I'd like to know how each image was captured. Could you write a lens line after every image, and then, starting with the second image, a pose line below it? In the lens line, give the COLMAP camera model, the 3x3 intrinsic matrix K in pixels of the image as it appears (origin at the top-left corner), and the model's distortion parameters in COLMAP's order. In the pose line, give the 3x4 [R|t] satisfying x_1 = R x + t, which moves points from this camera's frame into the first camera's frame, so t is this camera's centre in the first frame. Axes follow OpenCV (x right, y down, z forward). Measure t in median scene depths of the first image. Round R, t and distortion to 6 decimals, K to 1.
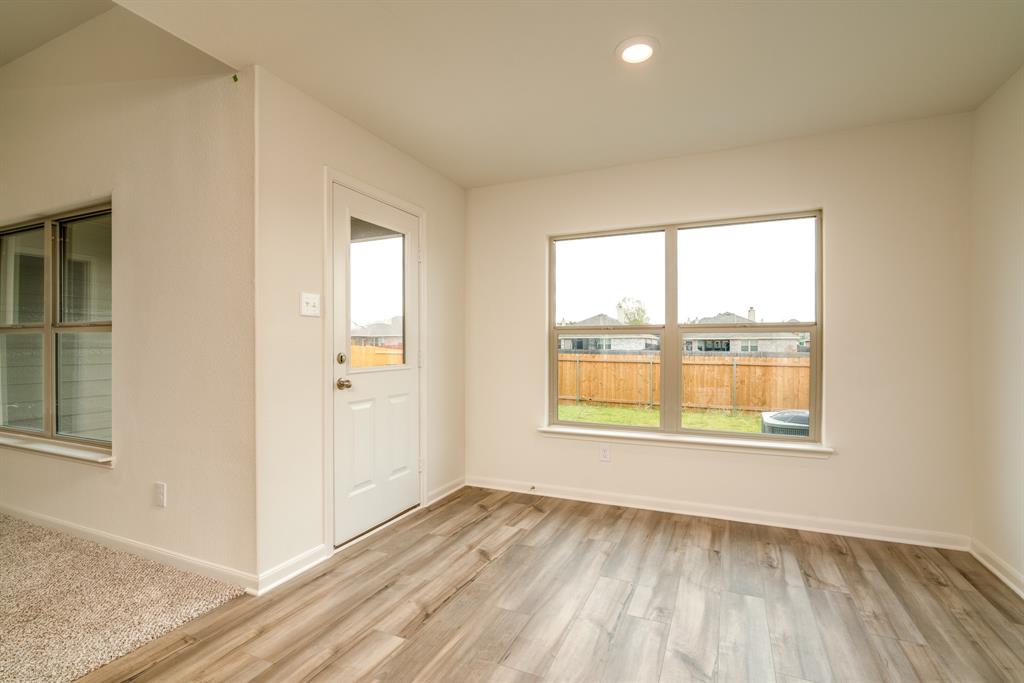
lens RADIAL K [[458.0, 0, 500.2], [0, 458.0, 349.1], [0, 0, 1]] dist [-0.006785, 0.002922]
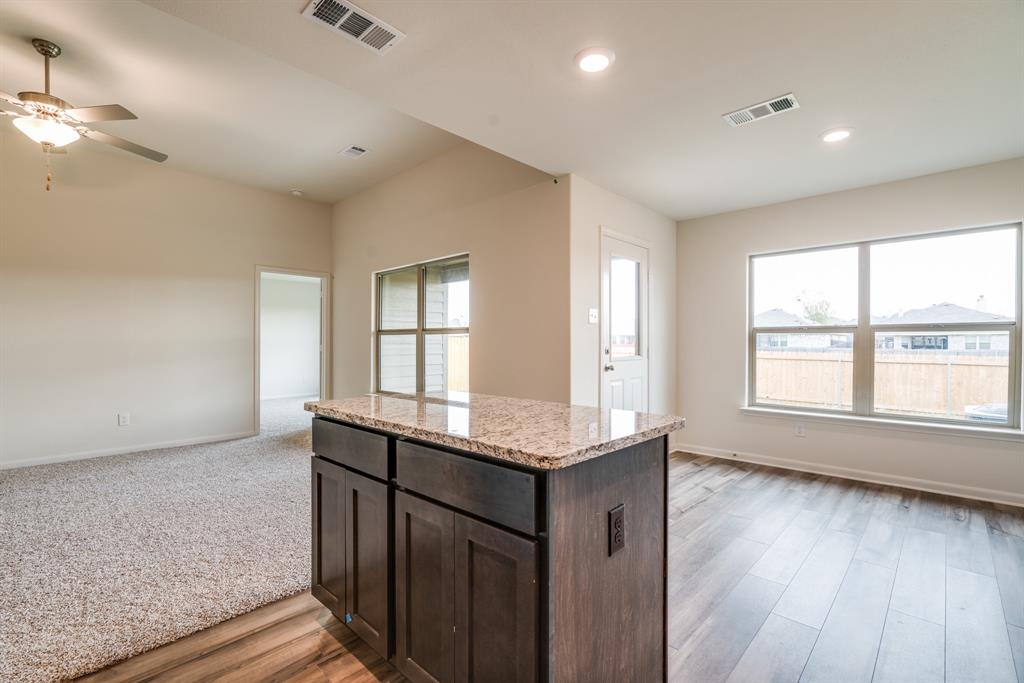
lens RADIAL K [[458.0, 0, 513.2], [0, 458.0, 346.7], [0, 0, 1]] dist [-0.006785, 0.002922]
pose [[0.955595, 0.003258, -0.294665, -0.171253], [-0.002722, 0.999994, 0.002232, 0.003579], [0.294670, -0.001331, 0.955598, -0.466336]]
